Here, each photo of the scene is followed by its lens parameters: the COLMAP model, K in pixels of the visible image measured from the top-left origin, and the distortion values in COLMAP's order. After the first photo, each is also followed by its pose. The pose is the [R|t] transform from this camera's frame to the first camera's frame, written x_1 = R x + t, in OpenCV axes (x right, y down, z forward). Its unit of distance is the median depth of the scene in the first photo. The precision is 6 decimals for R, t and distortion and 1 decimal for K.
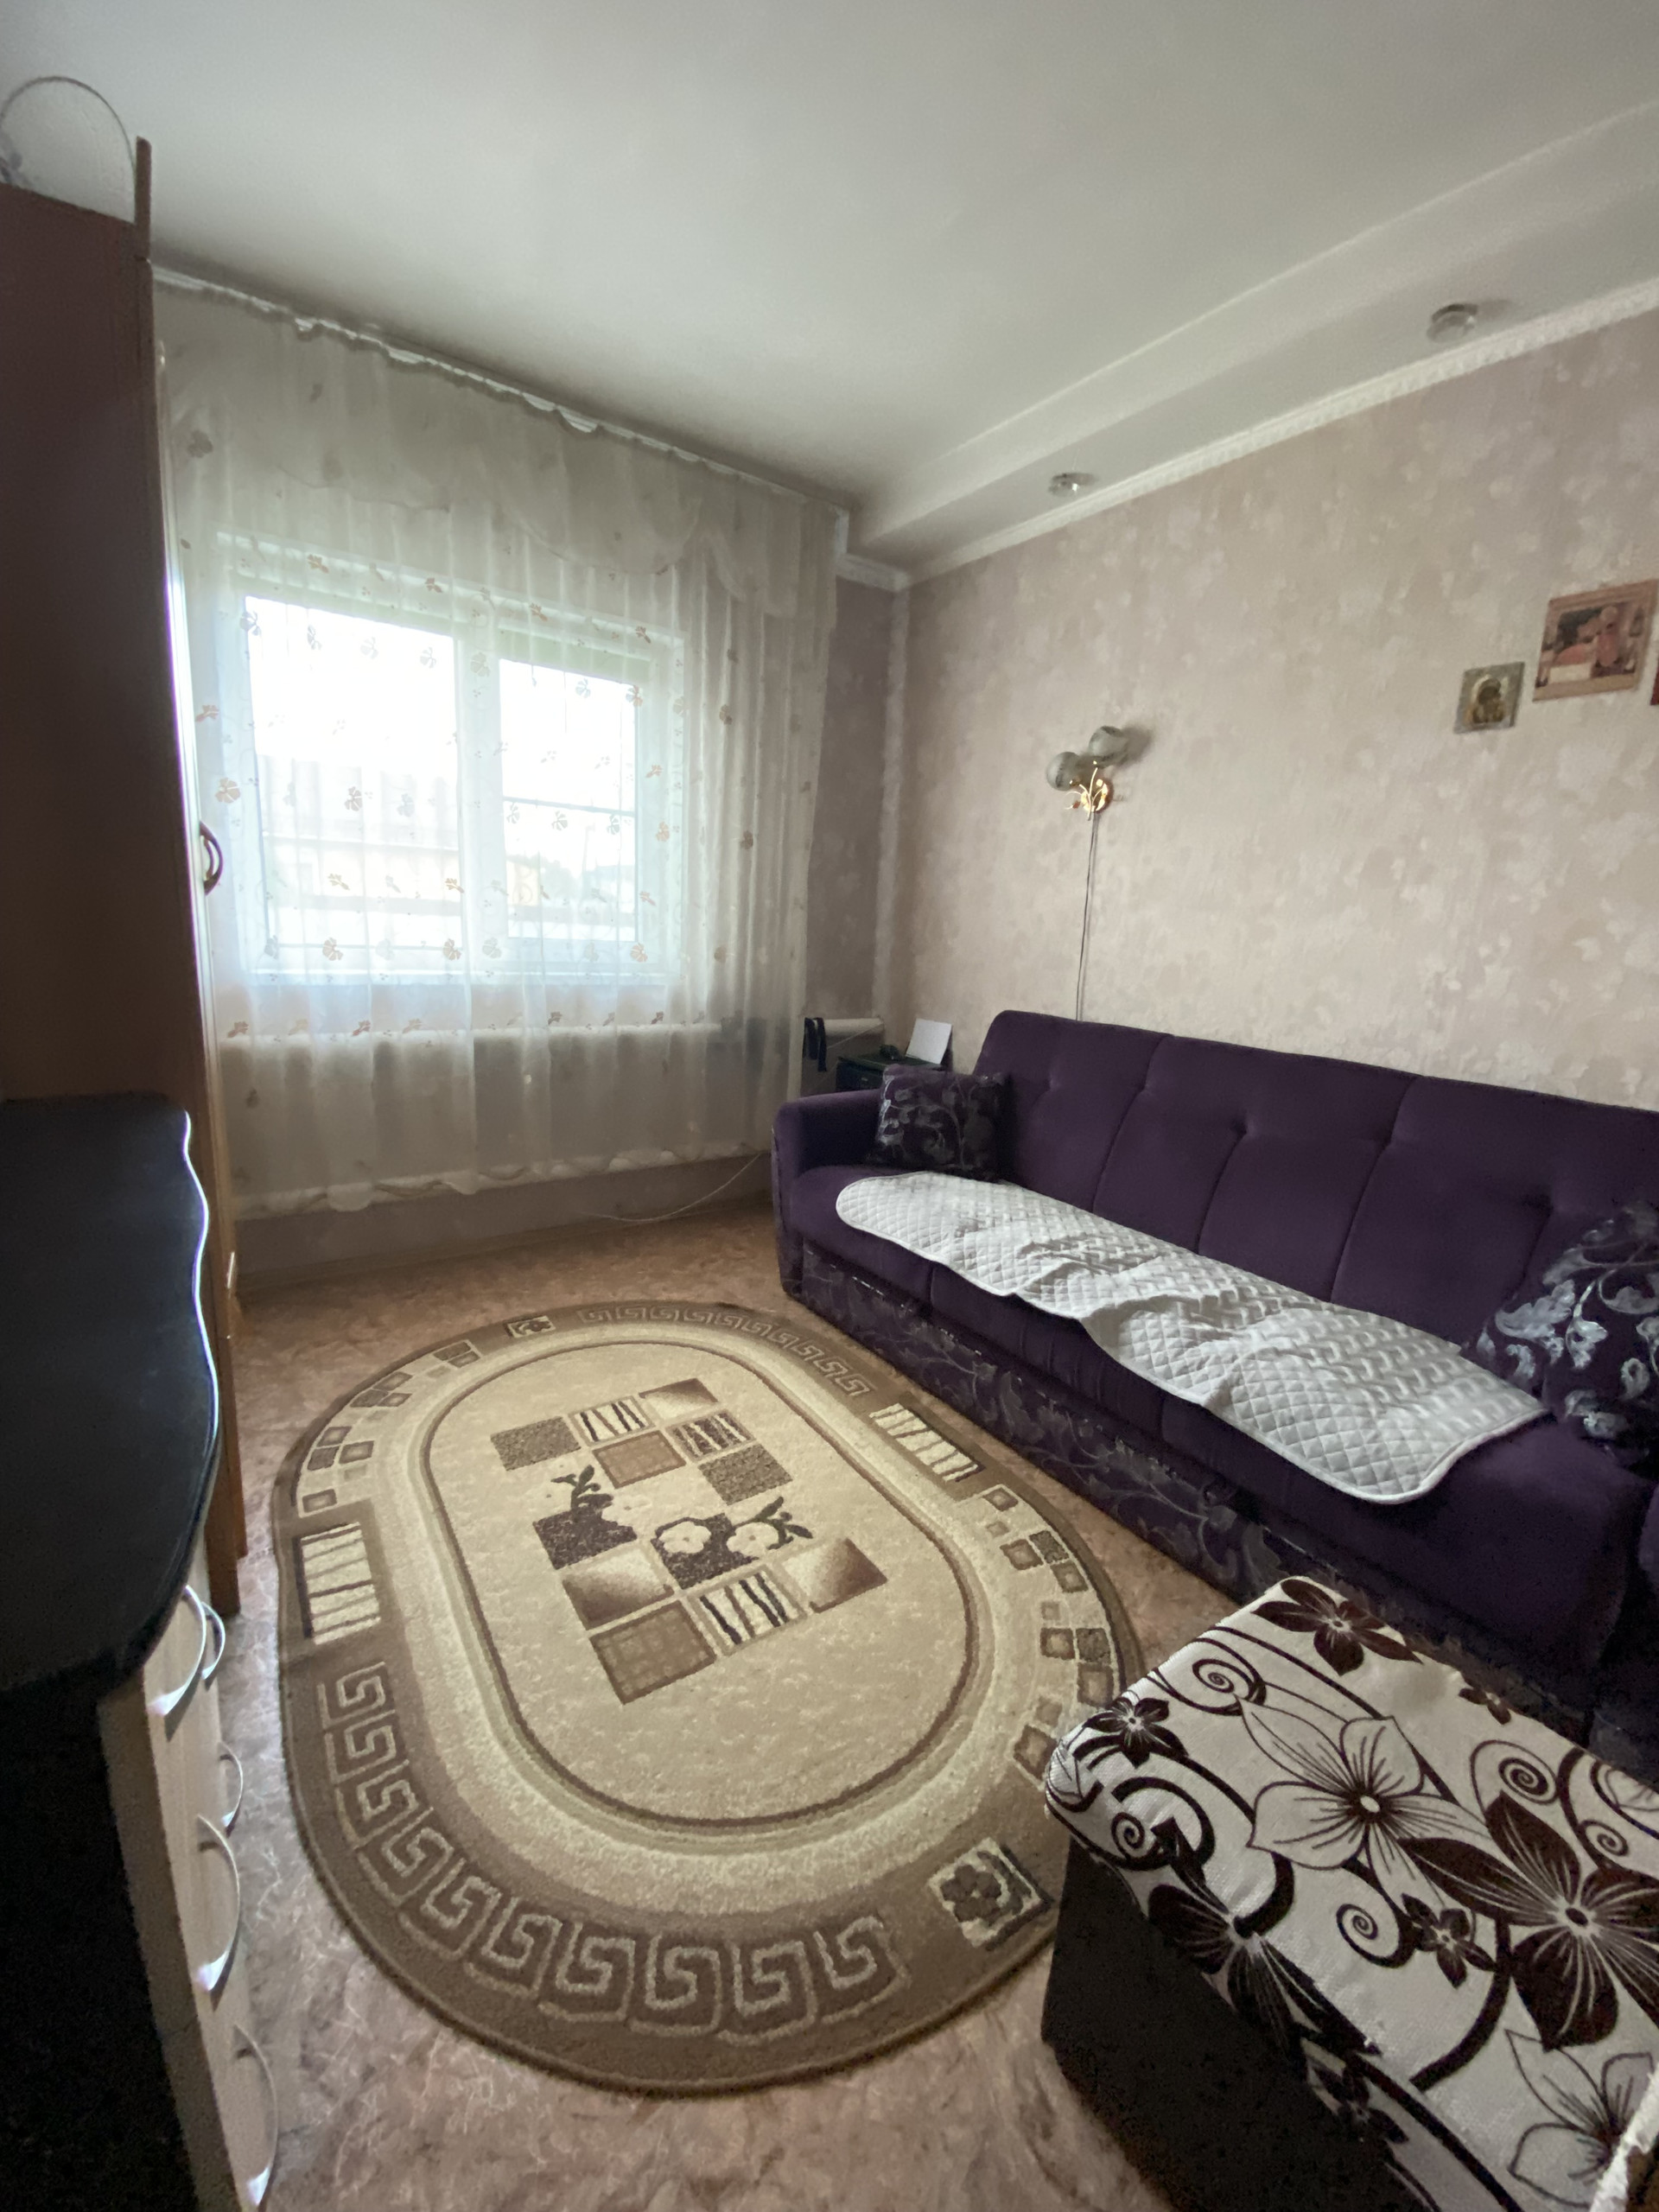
lens RADIAL K [[896.8, 0, 822.9], [0, 896.8, 1098.4], [0, 0, 1]] dist [0.075335, -0.031264]
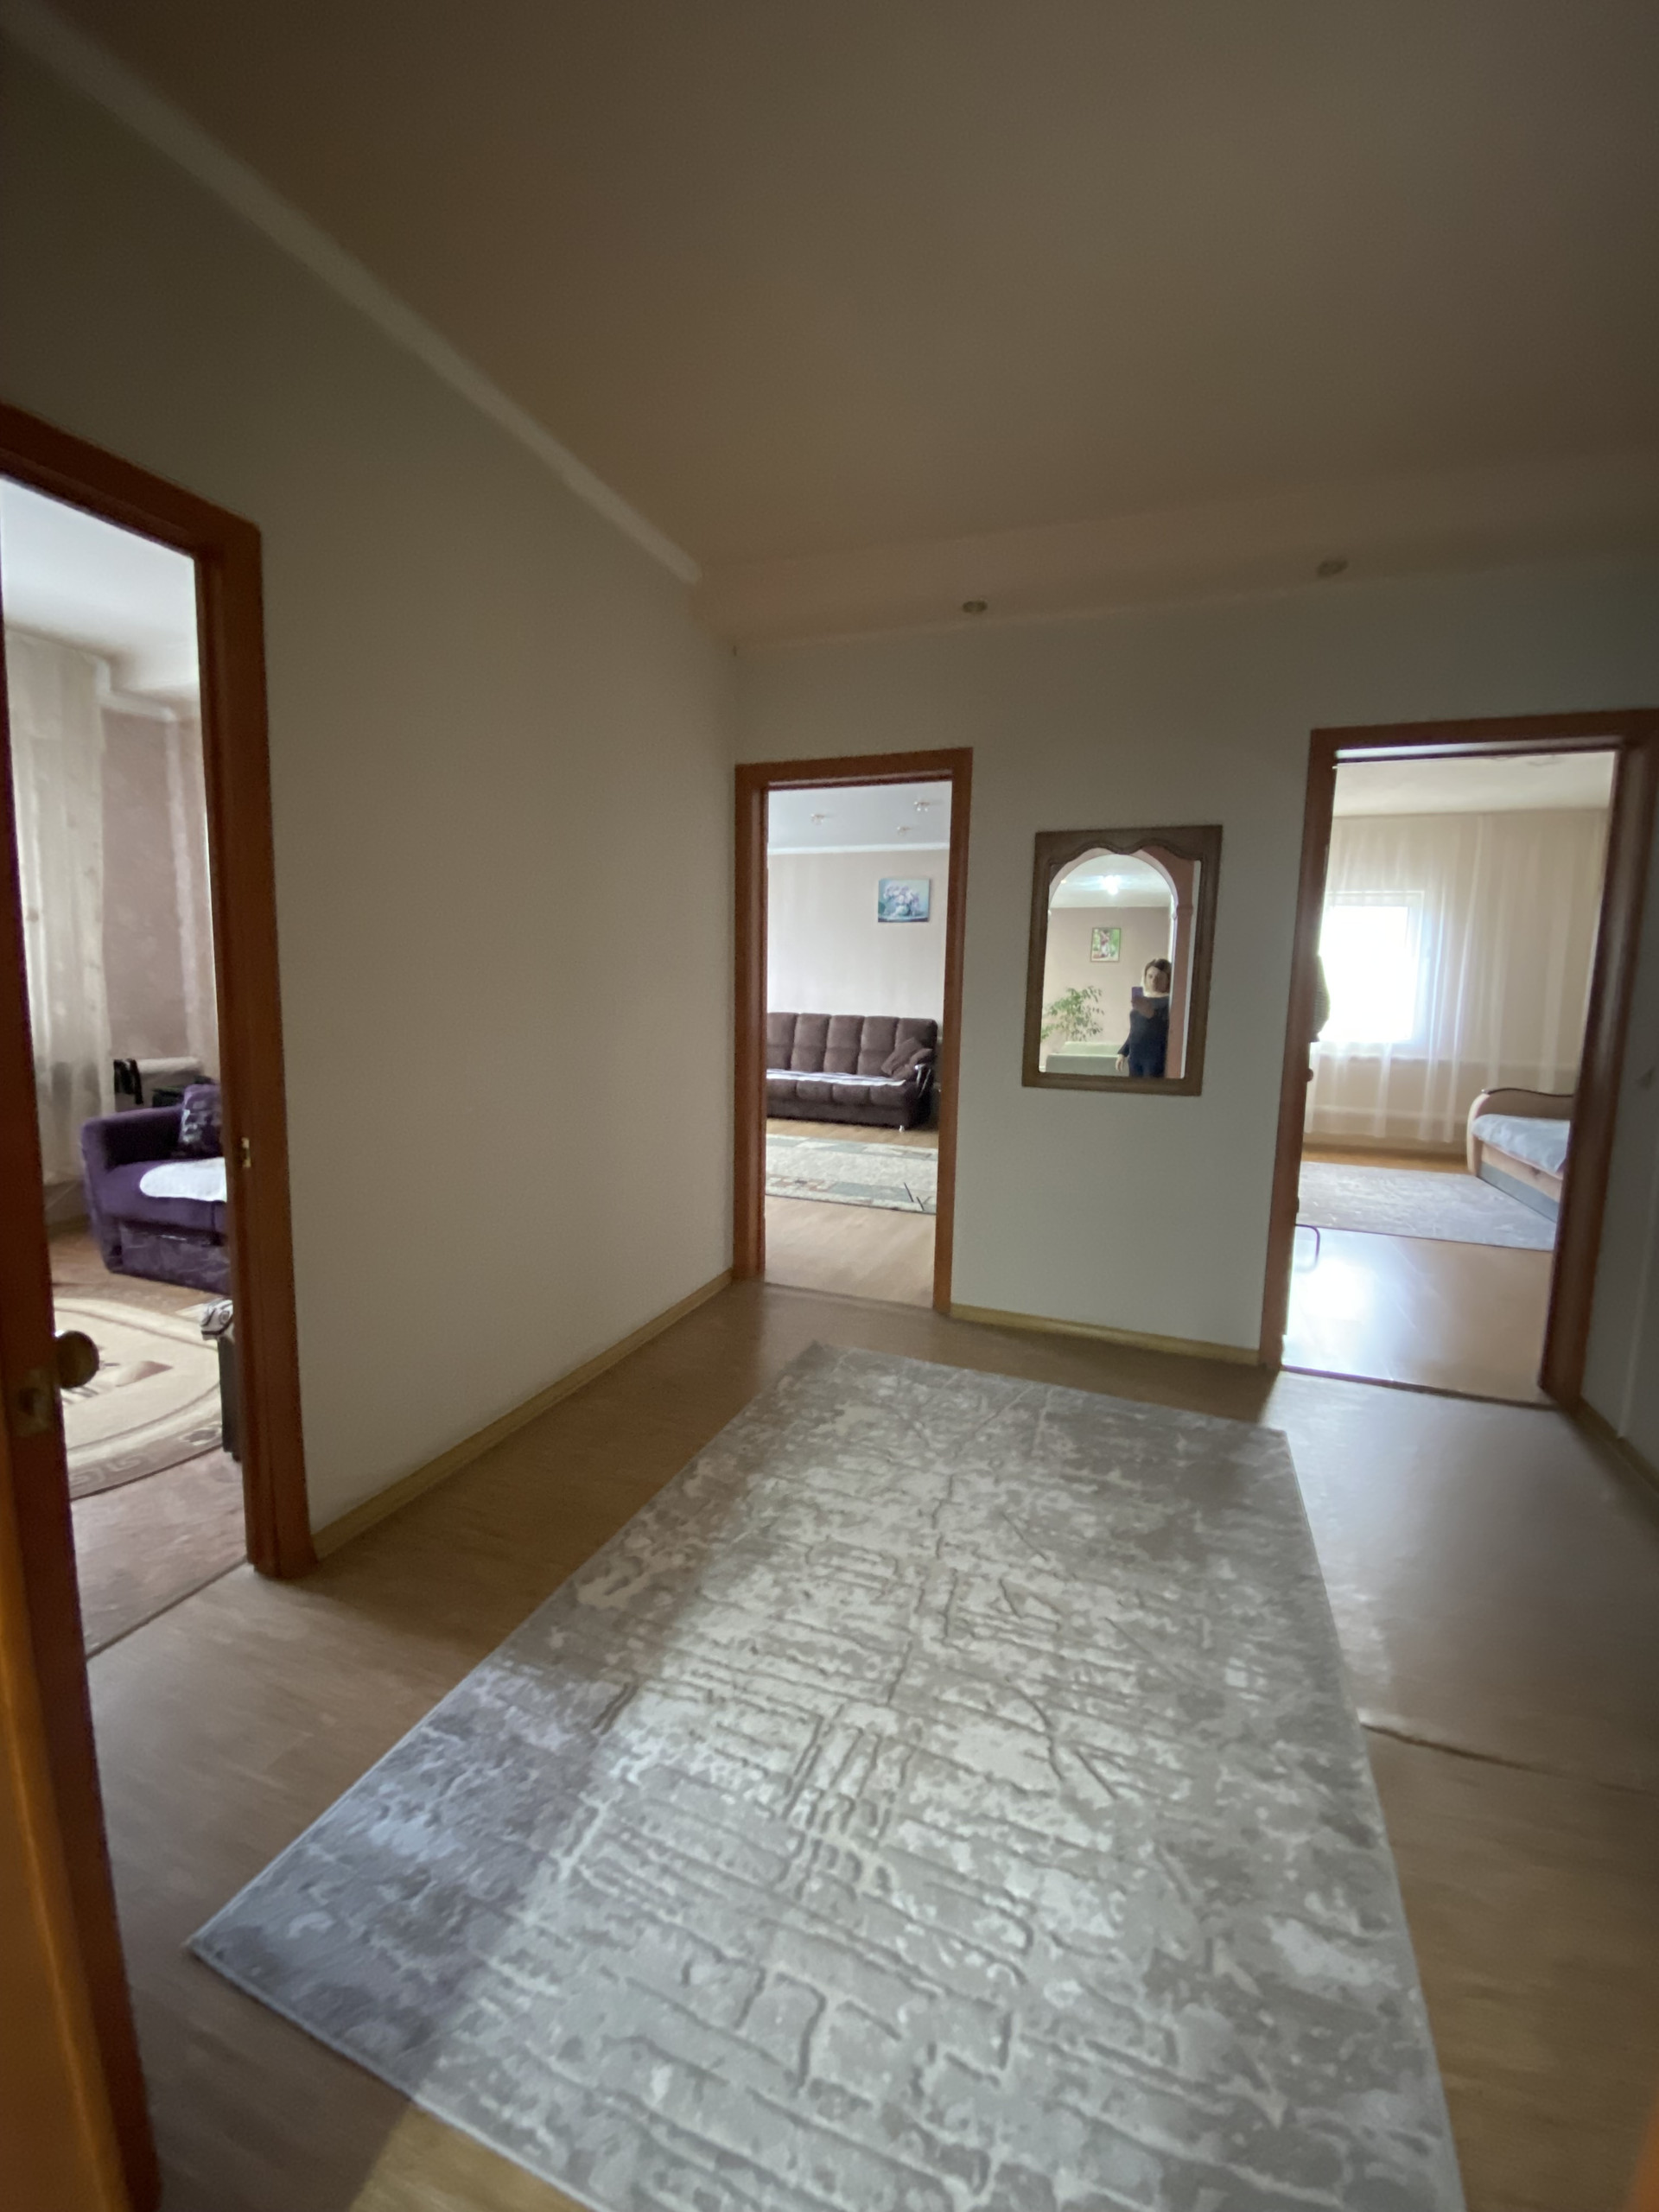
lens RADIAL K [[887.8, 0, 828.7], [0, 887.8, 1089.9], [0, 0, 1]] dist [-0.001258, -0.000611]
pose [[0.817796, -0.101594, 0.566470, 0.104475], [0.132215, 0.991134, -0.013120, 0.111202], [-0.560115, 0.085625, 0.823978, -0.609266]]
